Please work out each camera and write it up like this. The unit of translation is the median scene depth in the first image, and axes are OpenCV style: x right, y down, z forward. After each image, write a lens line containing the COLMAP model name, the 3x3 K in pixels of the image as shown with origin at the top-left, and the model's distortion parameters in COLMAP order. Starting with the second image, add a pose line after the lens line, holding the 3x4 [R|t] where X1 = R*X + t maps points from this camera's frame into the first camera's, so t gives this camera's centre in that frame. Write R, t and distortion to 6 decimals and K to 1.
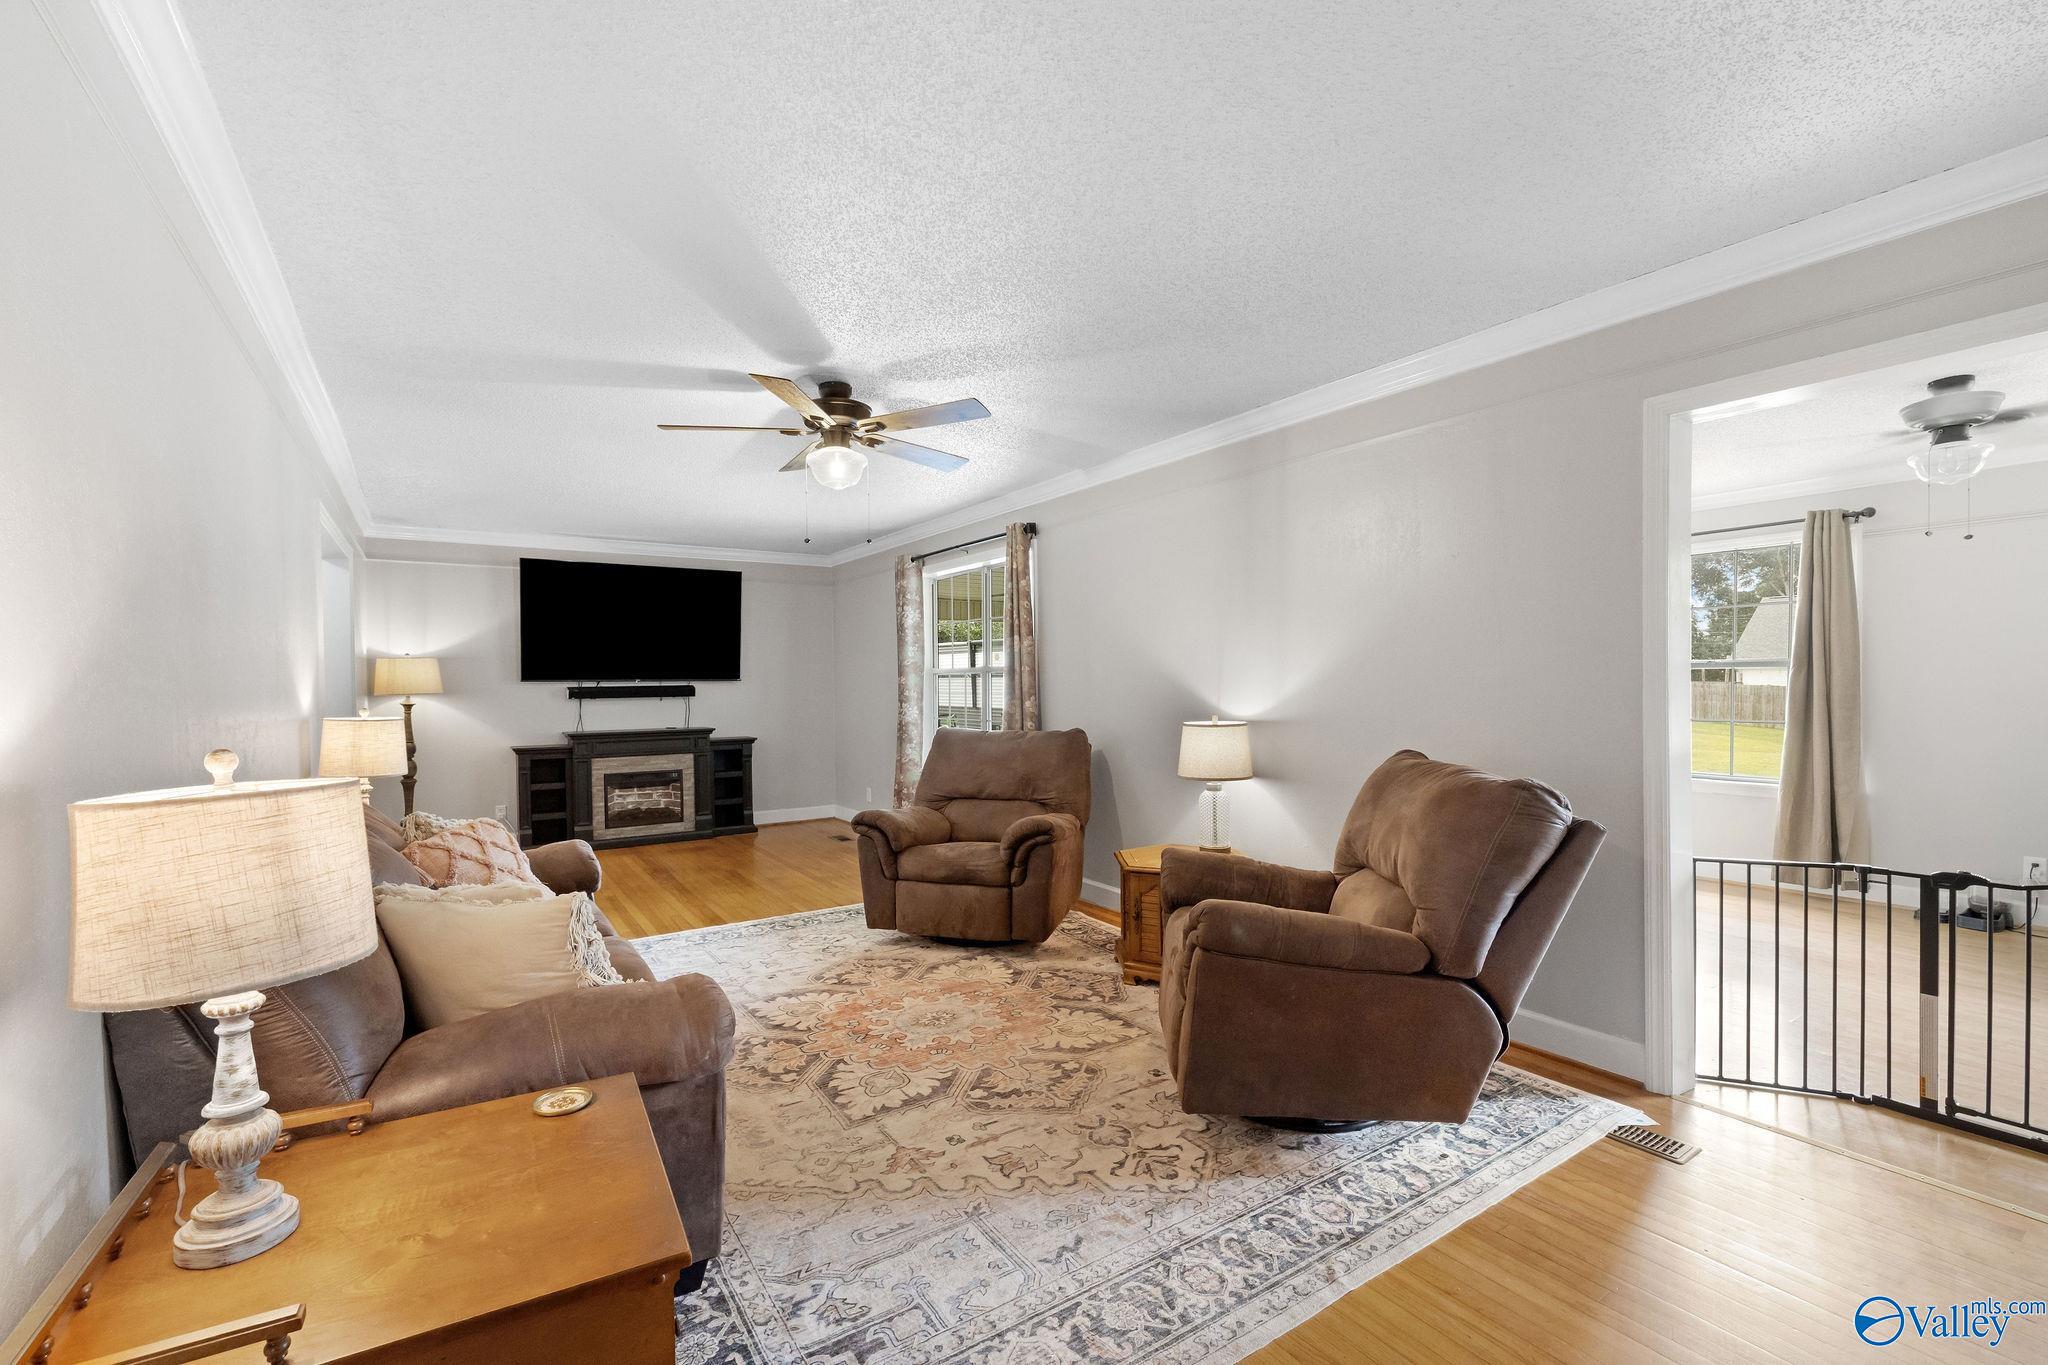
lens RADIAL K [[876.2, 0, 1028.7], [0, 876.2, 703.2], [0, 0, 1]] dist [-0.002857, 0.000347]
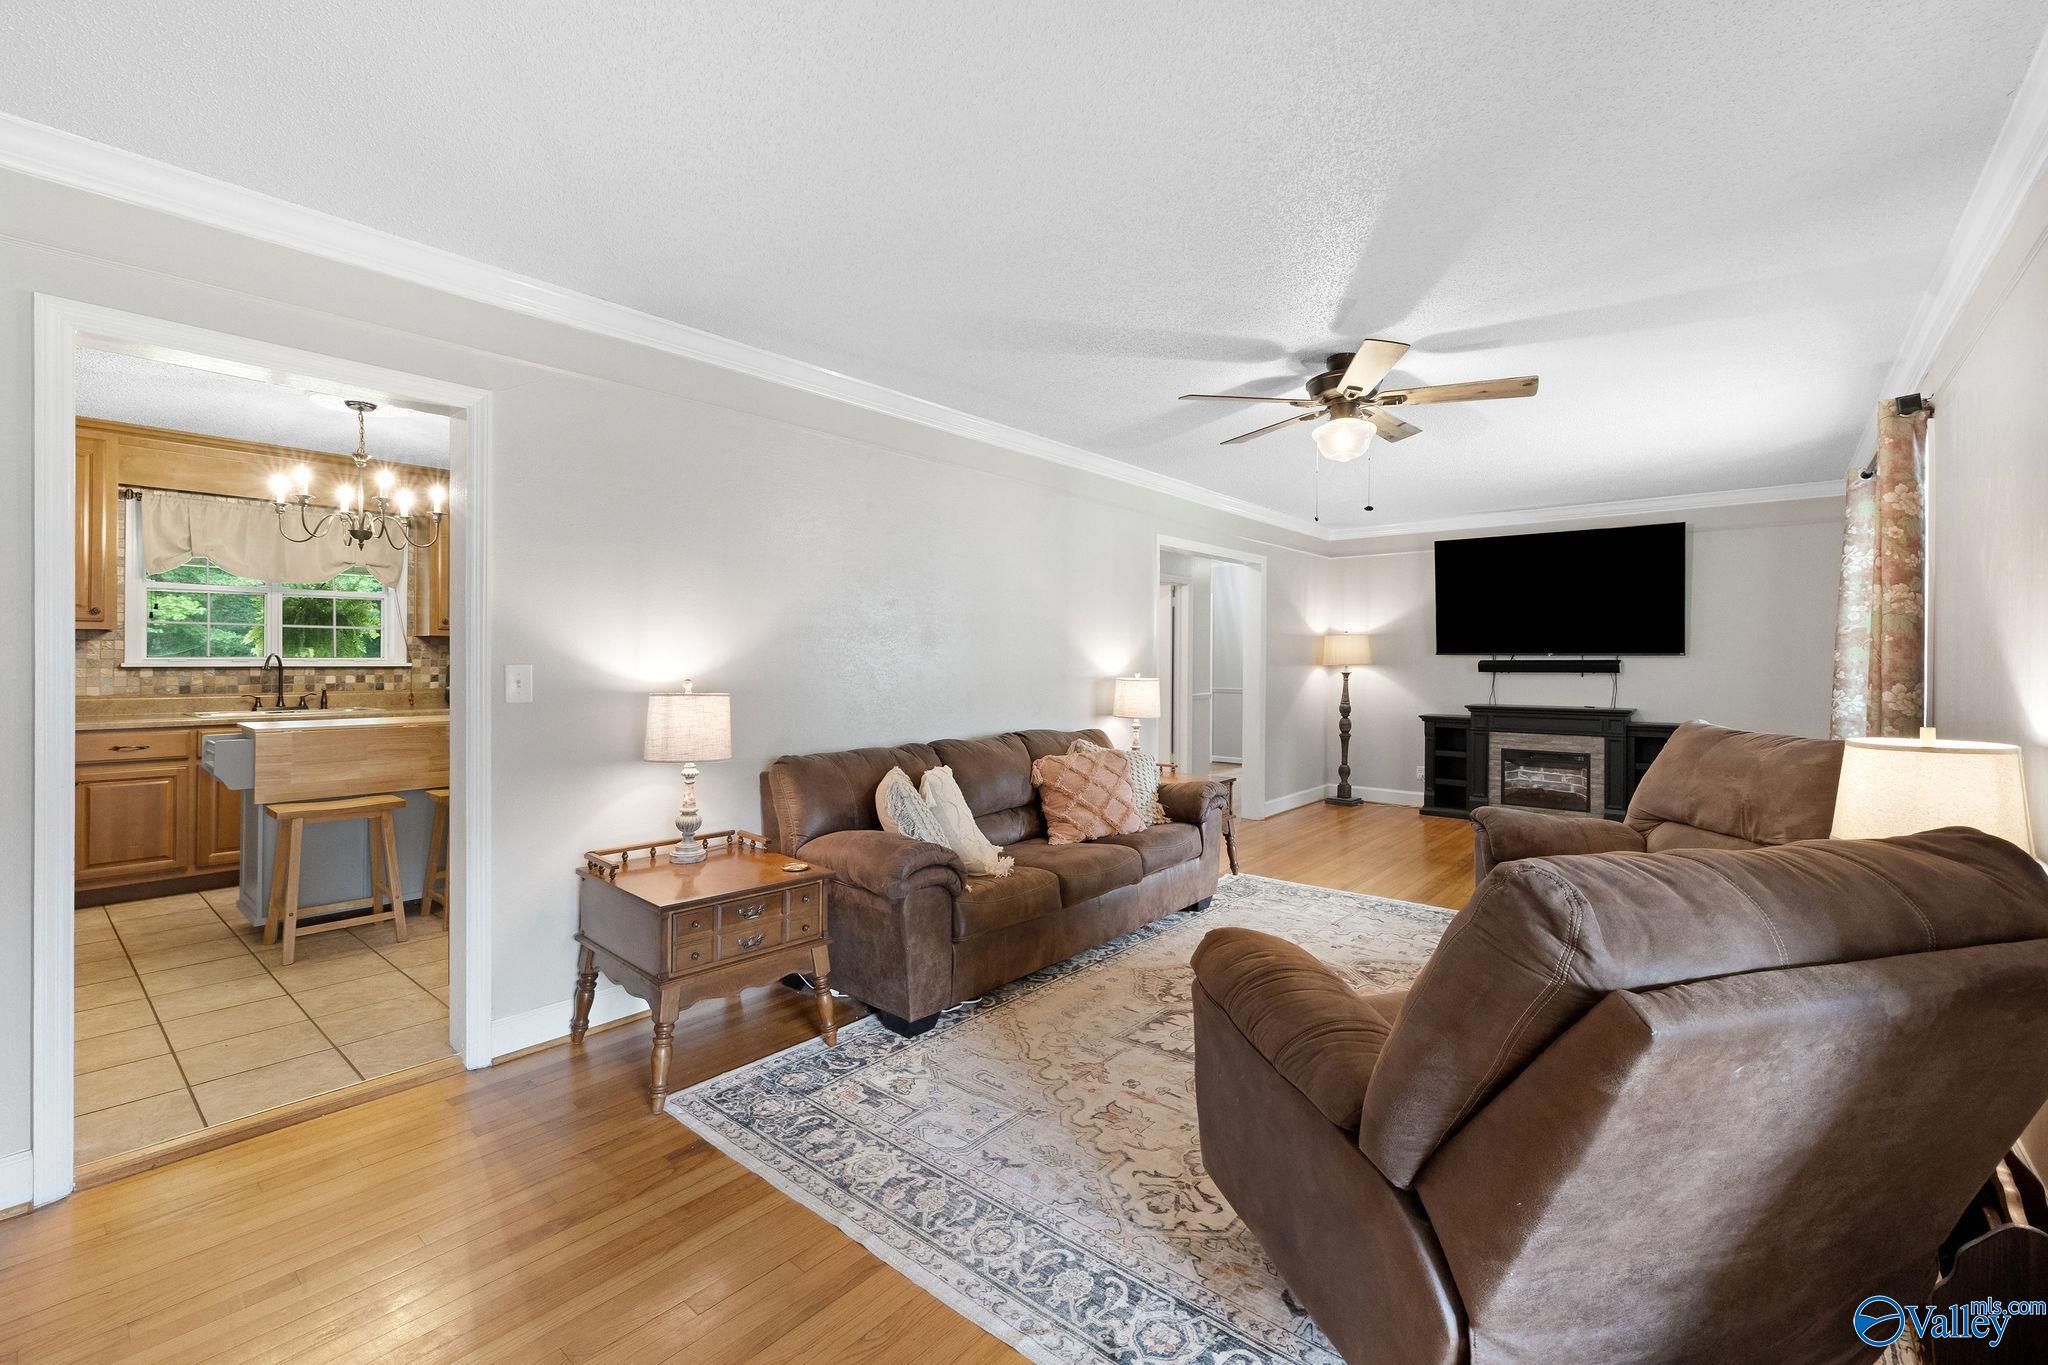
lens RADIAL K [[876.2, 0, 1010.7], [0, 876.2, 661.4], [0, 0, 1]] dist [-0.002857, 0.000347]
pose [[0.273988, 0.013692, -0.961636, 0.533145], [-0.028596, 0.999573, 0.006085, -0.012999], [0.961308, 0.025832, 0.274263, 0.324032]]
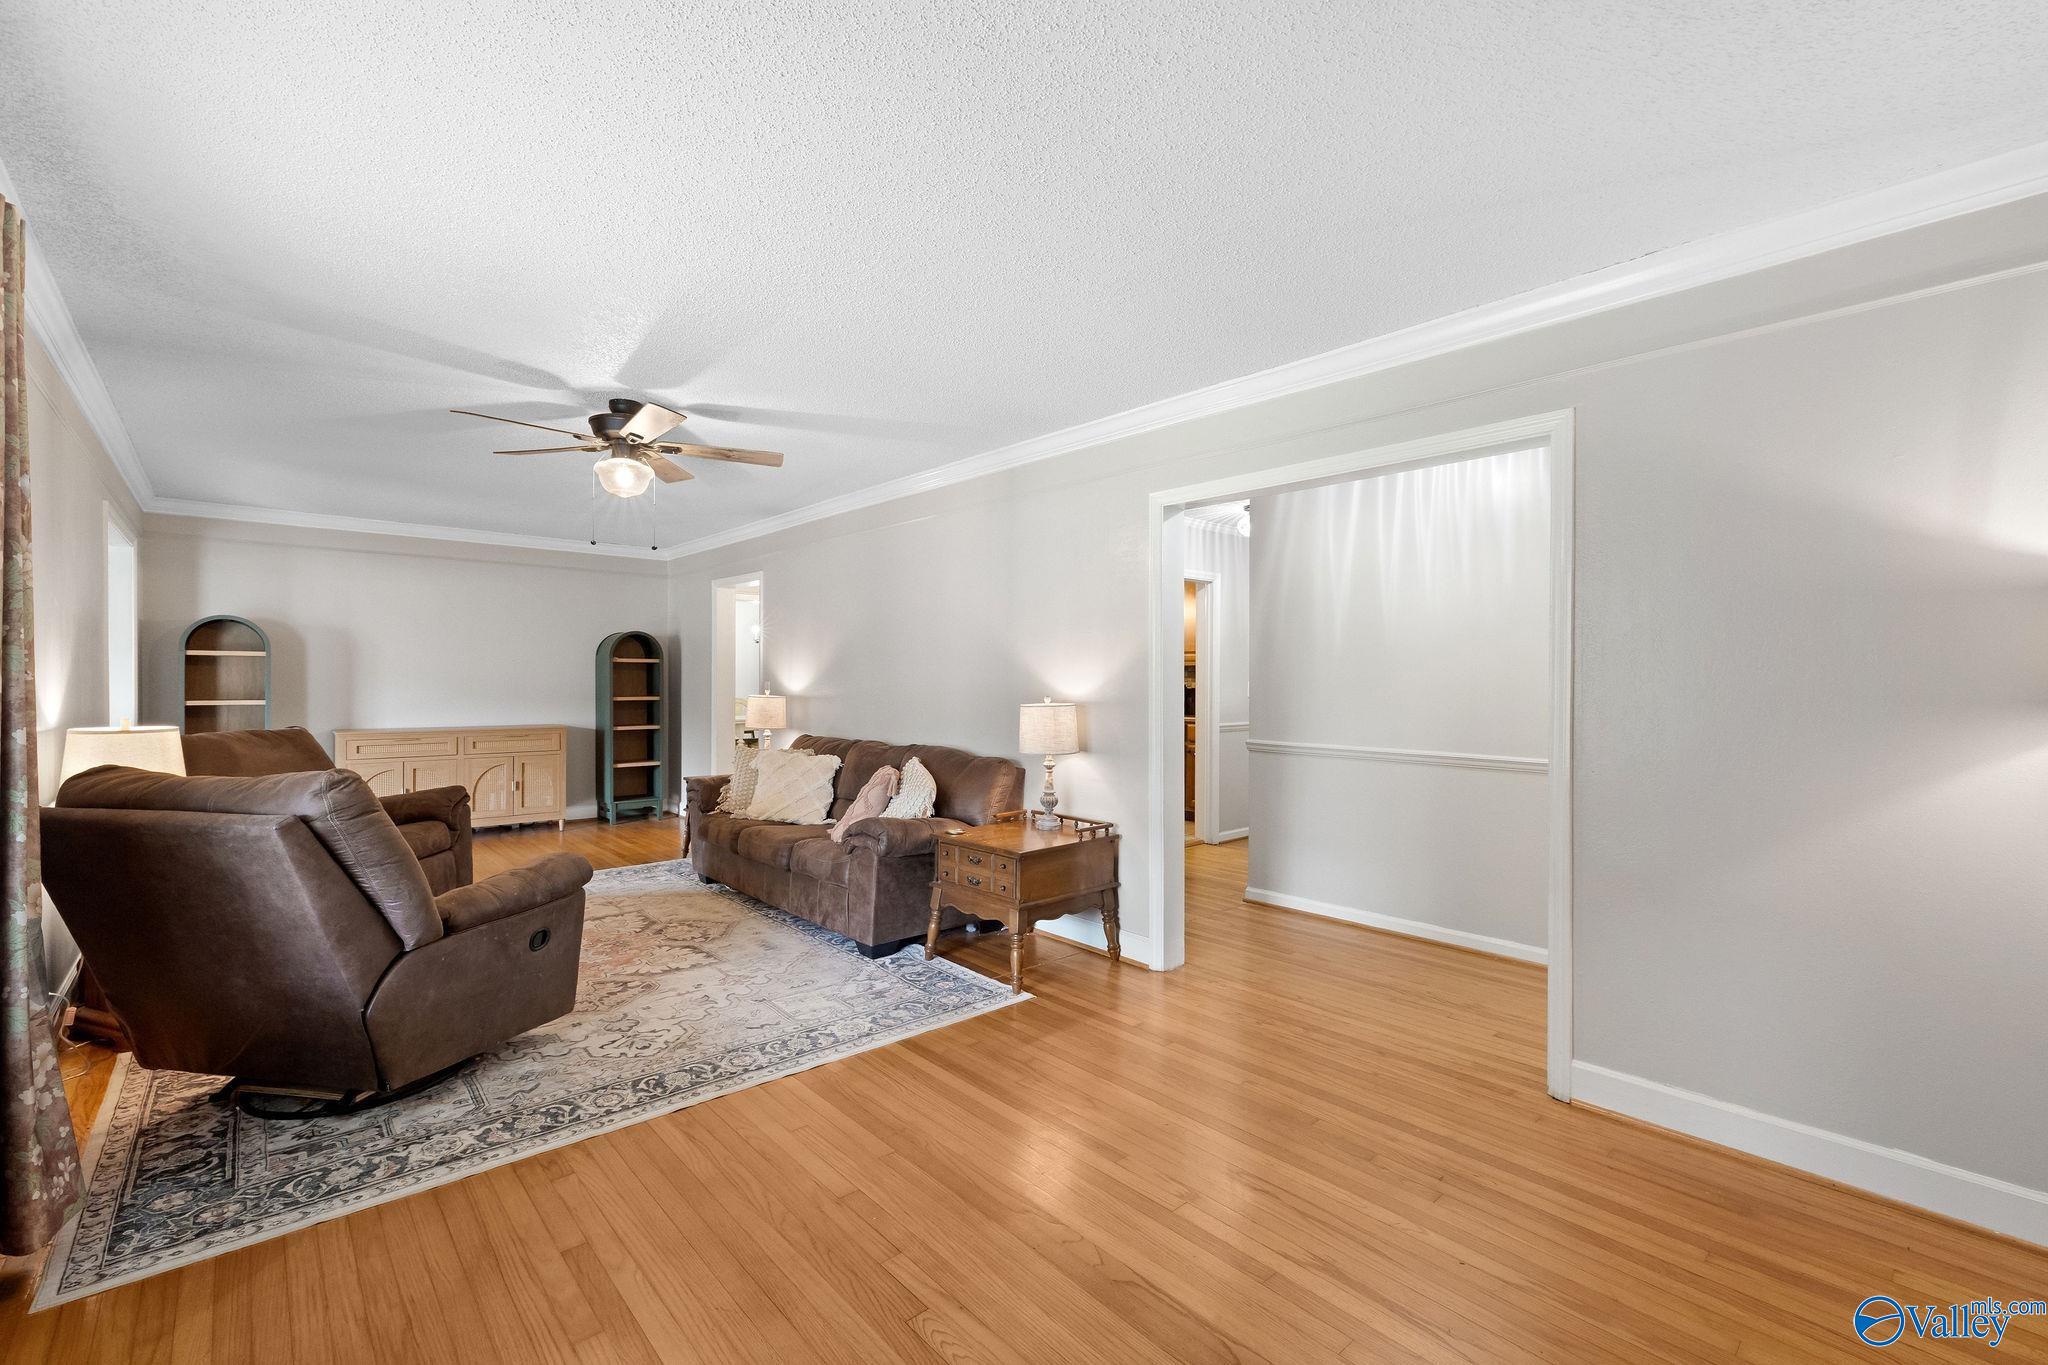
lens RADIAL K [[876.2, 0, 1032.6], [0, 876.2, 687.3], [0, 0, 1]] dist [-0.002857, 0.000347]
pose [[-0.989360, 0.008542, -0.145238, -0.477467], [0.003986, 0.999492, 0.031635, -0.036944], [0.145435, 0.030720, -0.988891, 1.834702]]
